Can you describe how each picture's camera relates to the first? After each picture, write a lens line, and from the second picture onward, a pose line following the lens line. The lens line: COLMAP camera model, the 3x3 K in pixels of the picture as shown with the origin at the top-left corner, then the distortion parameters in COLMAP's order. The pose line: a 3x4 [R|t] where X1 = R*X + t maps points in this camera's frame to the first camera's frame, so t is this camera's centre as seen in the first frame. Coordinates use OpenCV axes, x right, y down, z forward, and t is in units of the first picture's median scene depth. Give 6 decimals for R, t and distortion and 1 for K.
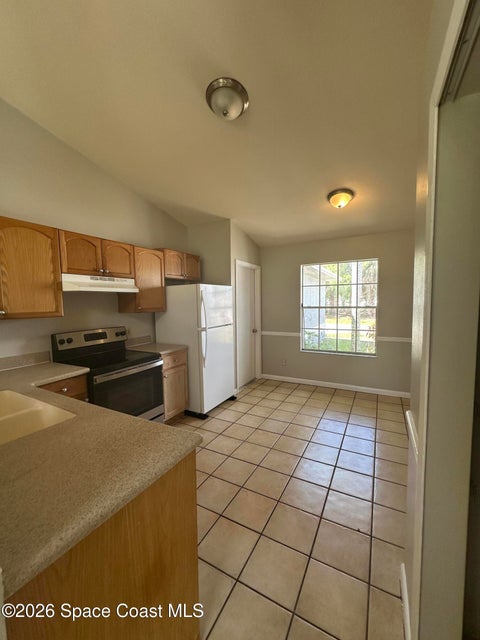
lens RADIAL K [[258.2, 0, 236.7], [0, 258.2, 321.2], [0, 0, 1]] dist [-0.000355, 0.000264]
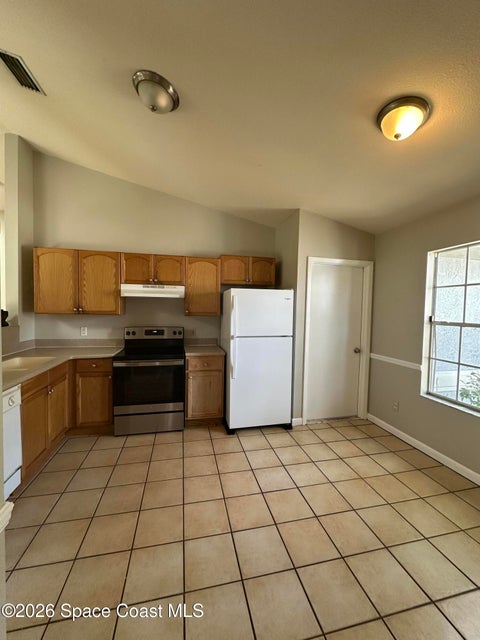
lens RADIAL K [[258.2, 0, 240.0], [0, 258.2, 320.4], [0, 0, 1]] dist [-0.000355, 0.000264]
pose [[0.671537, 0.062536, -0.738327, 0.593300], [-0.084004, 0.996433, 0.007992, -0.040375], [0.736194, 0.056656, 0.674395, 0.408385]]
